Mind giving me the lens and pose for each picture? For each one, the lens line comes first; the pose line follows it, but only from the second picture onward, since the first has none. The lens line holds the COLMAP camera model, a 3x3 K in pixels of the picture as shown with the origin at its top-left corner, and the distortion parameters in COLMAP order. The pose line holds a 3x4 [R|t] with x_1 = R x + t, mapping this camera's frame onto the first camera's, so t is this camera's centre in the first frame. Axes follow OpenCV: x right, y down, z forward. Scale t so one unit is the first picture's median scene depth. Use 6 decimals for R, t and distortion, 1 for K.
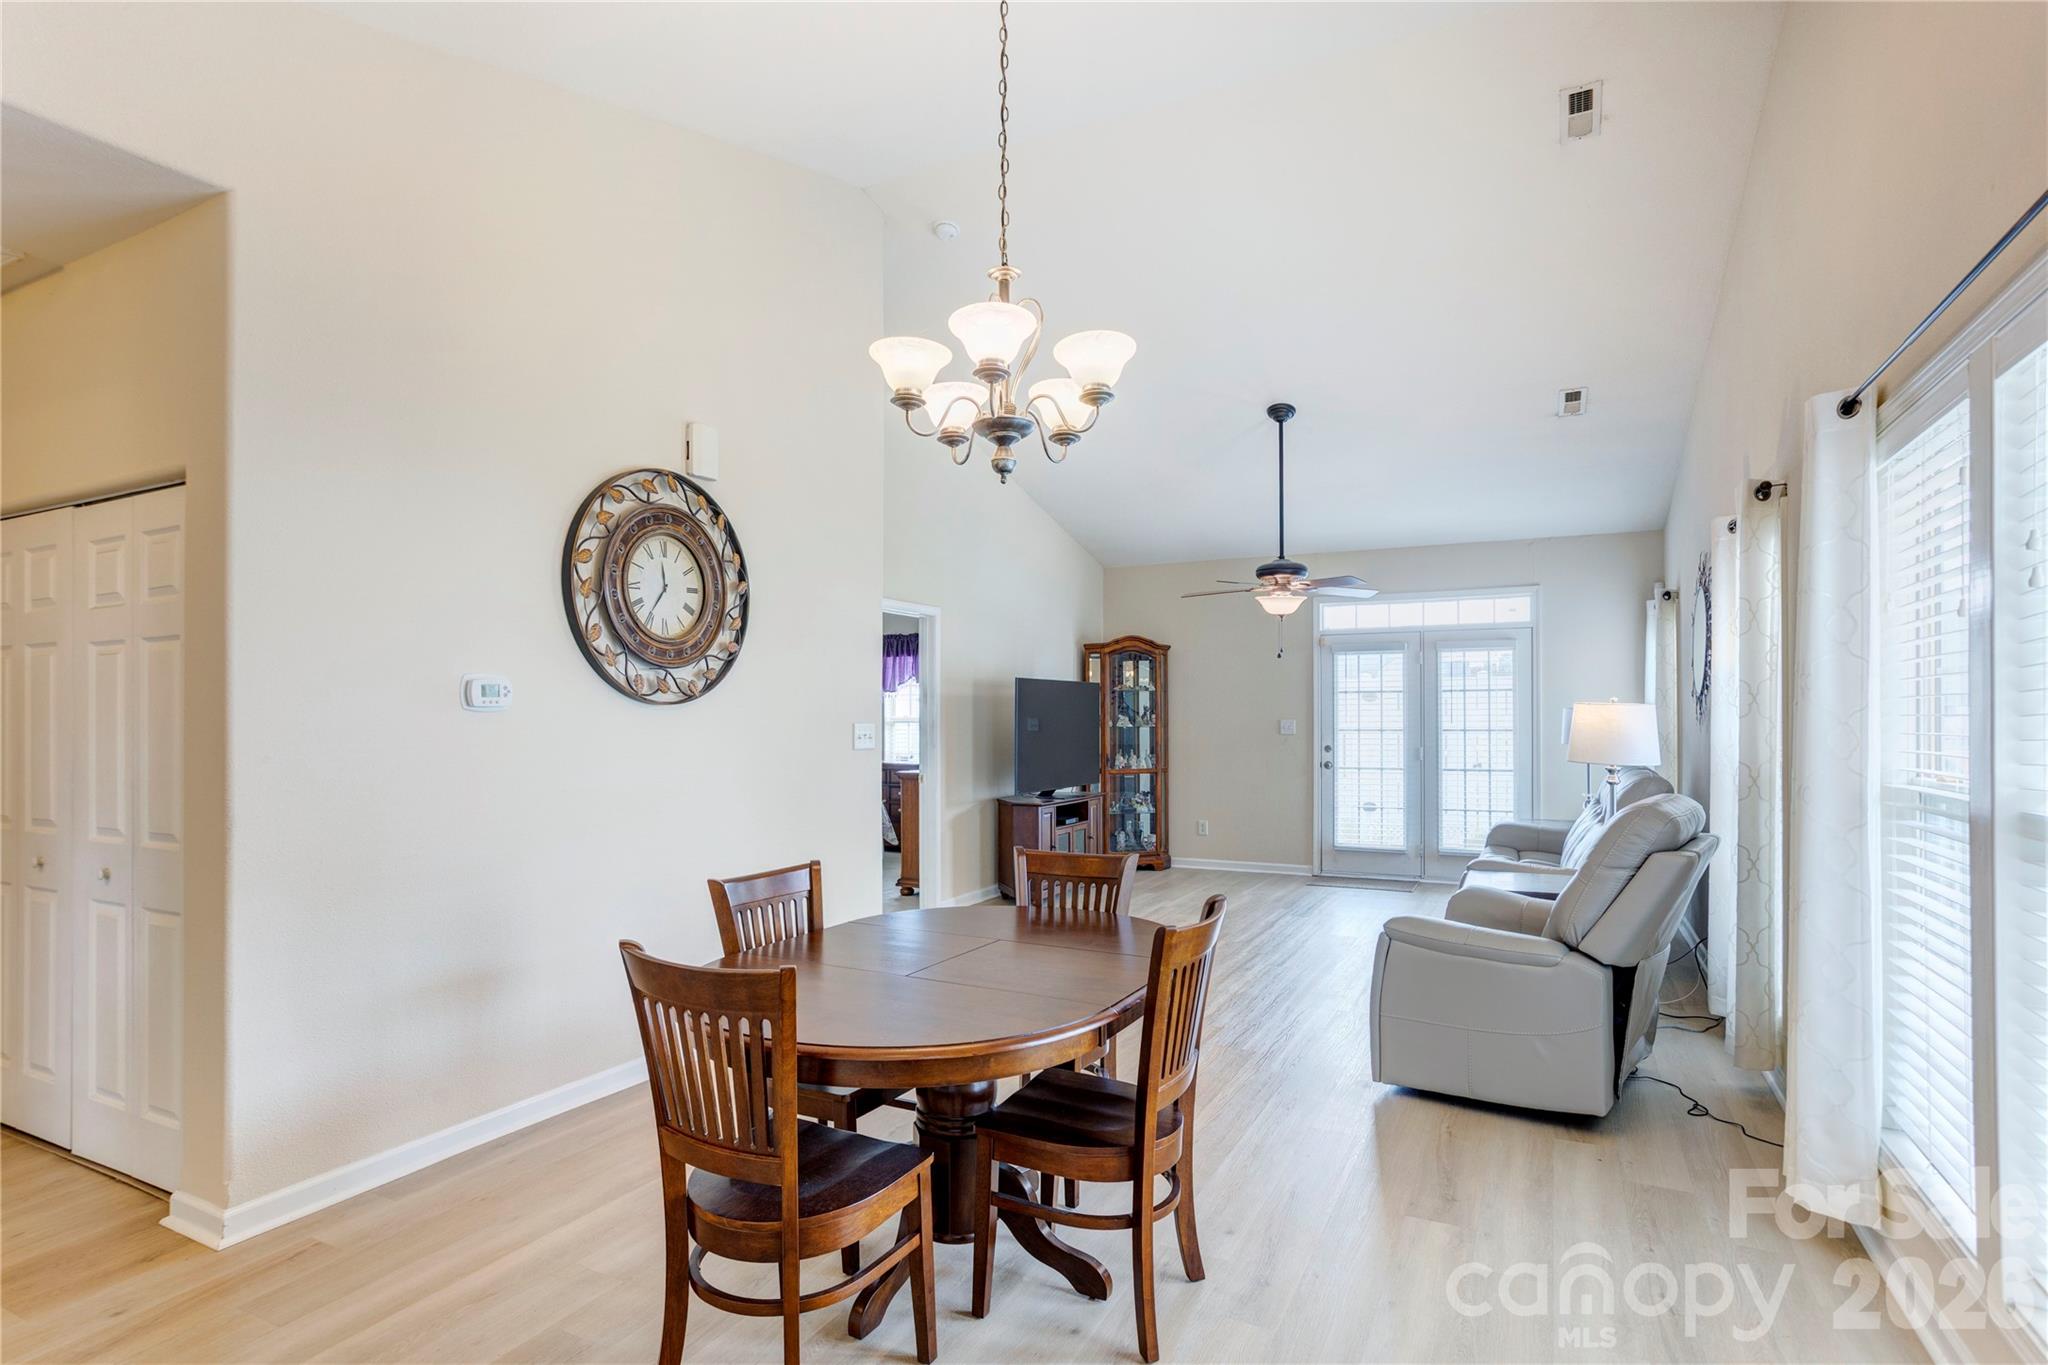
lens RADIAL K [[1038.9, 0, 1017.9], [0, 1038.9, 712.3], [0, 0, 1]] dist [-0.000894, -0.000064]
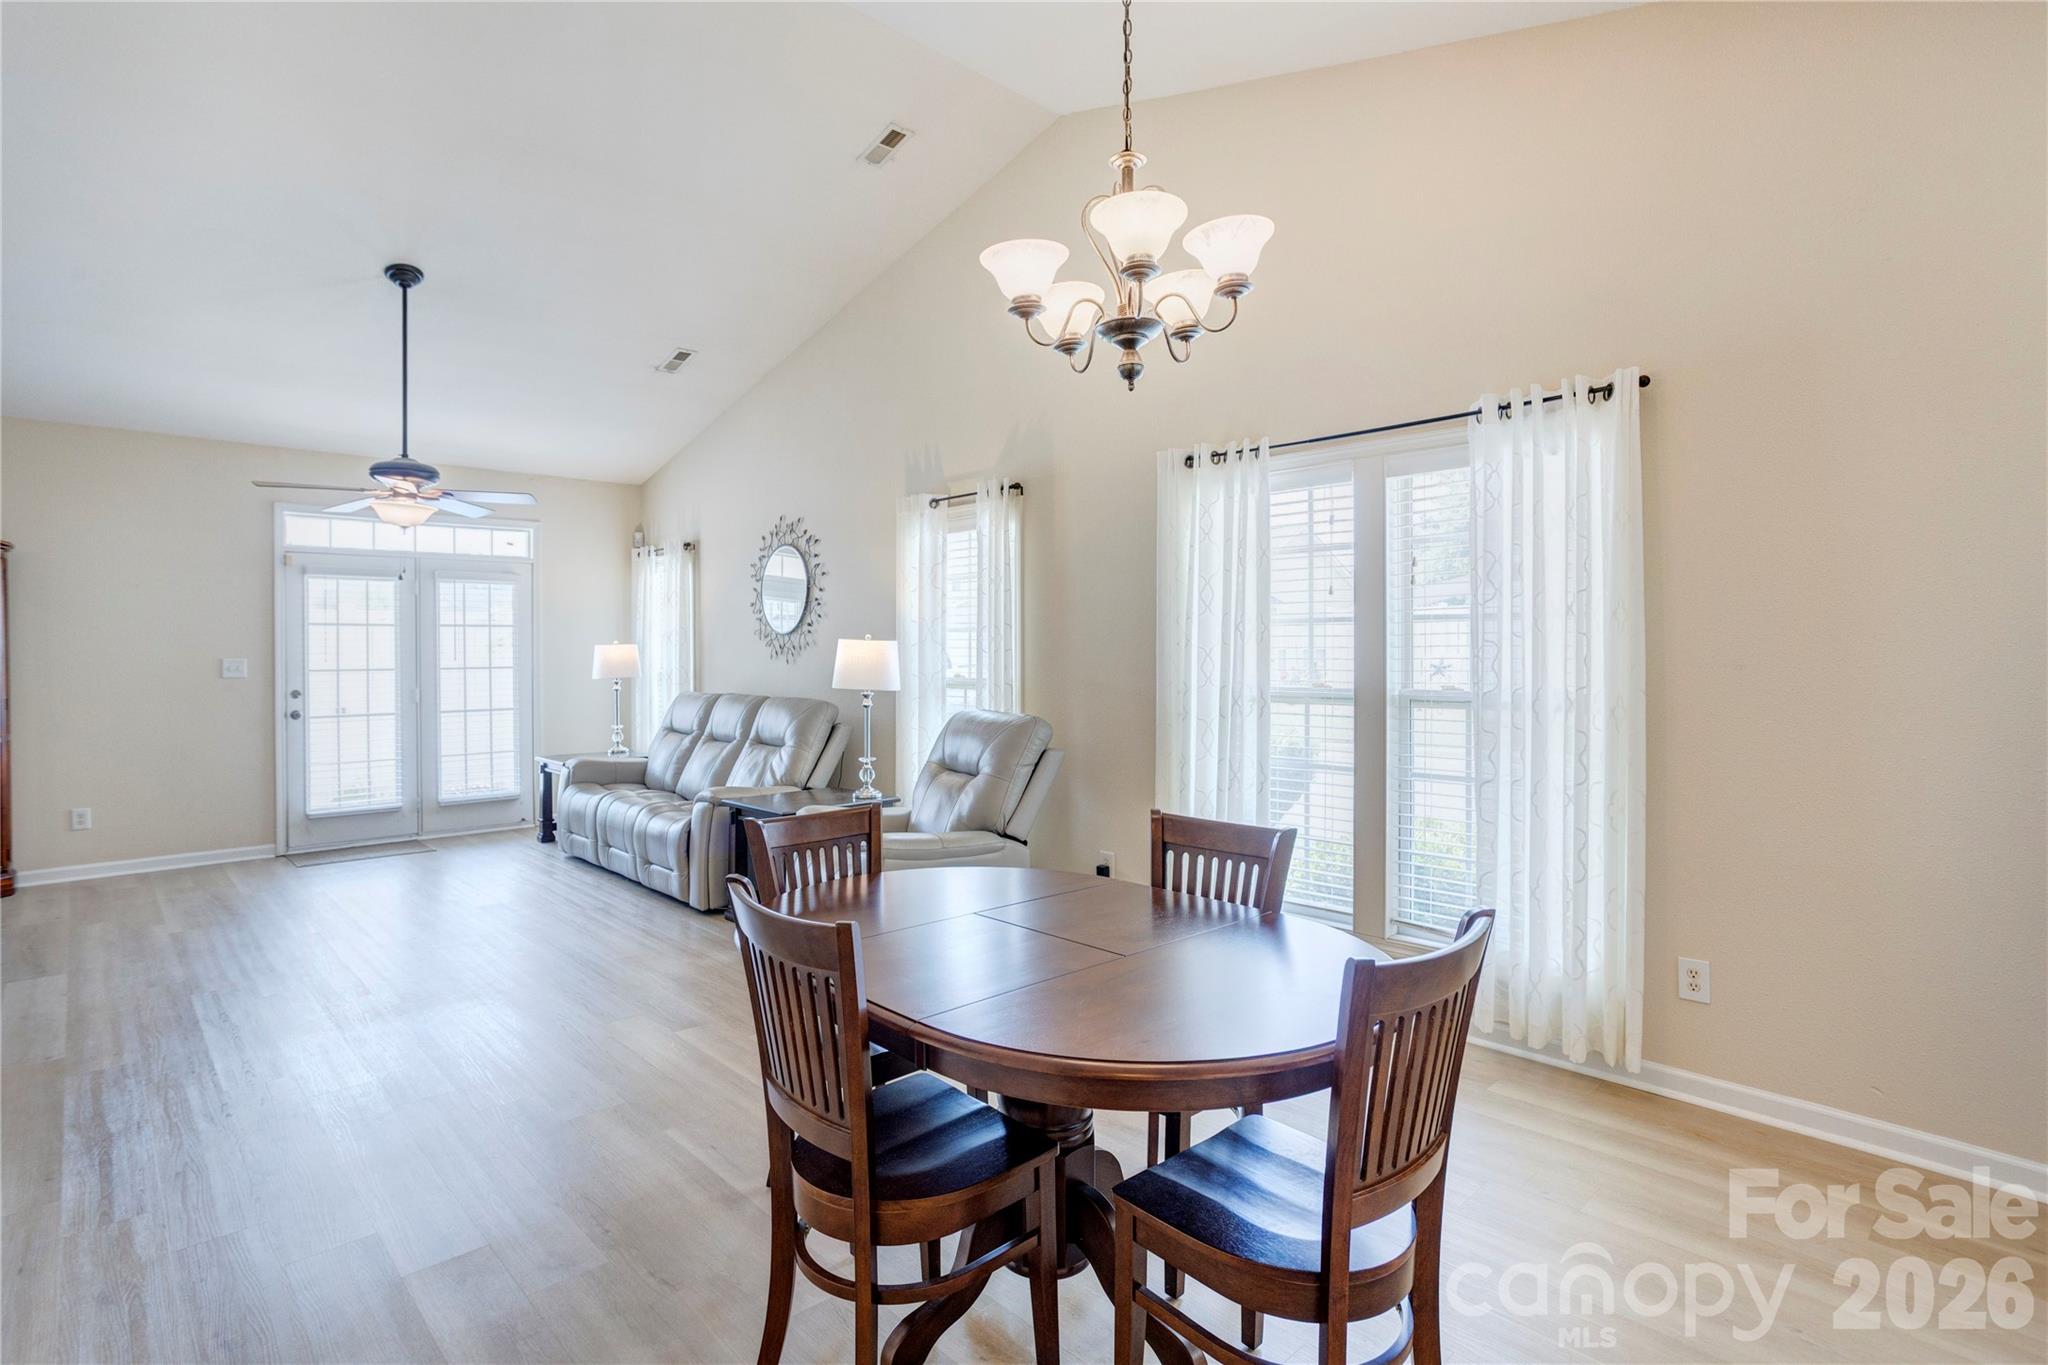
lens RADIAL K [[1044.6, 0, 979.9], [0, 1044.6, 657.4], [0, 0, 1]] dist [-0.056394, 0.066242]
pose [[0.359706, -0.007265, 0.933037, -0.264692], [0.001422, 0.999973, 0.007238, 0.001642], [-0.933064, -0.001277, 0.359707, 0.233396]]
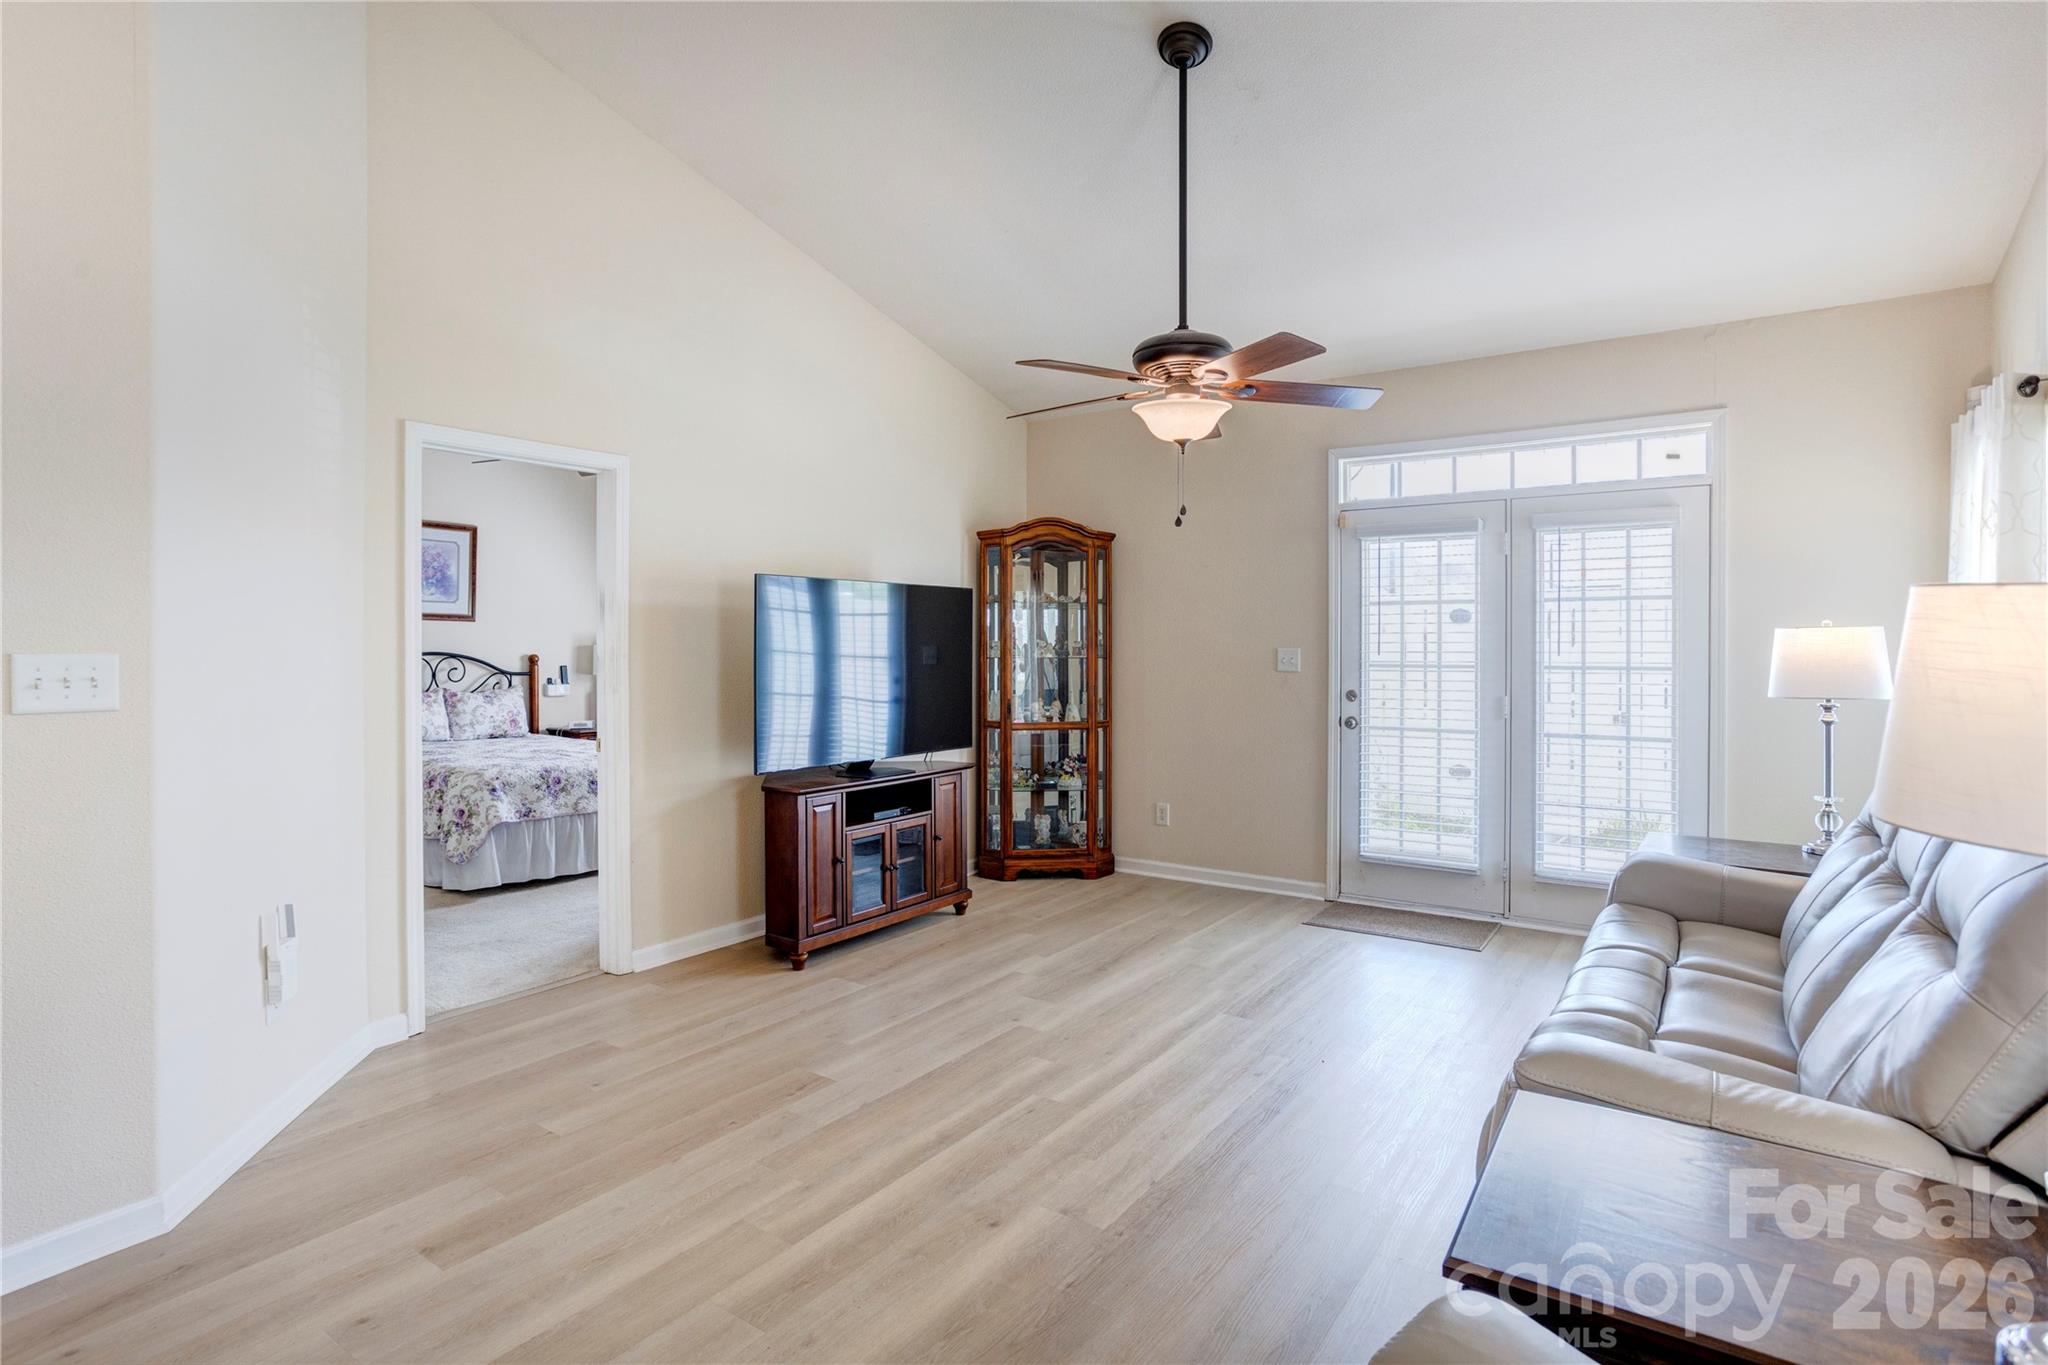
lens RADIAL K [[1041.4, 0, 985.0], [0, 1041.4, 646.9], [0, 0, 1]] dist [-0.036419, 0.001820]
pose [[0.988986, 0.003552, -0.147965, 0.183378], [-0.002513, 0.999971, 0.007209, 0.002391], [0.147986, -0.006757, 0.988966, 0.381339]]
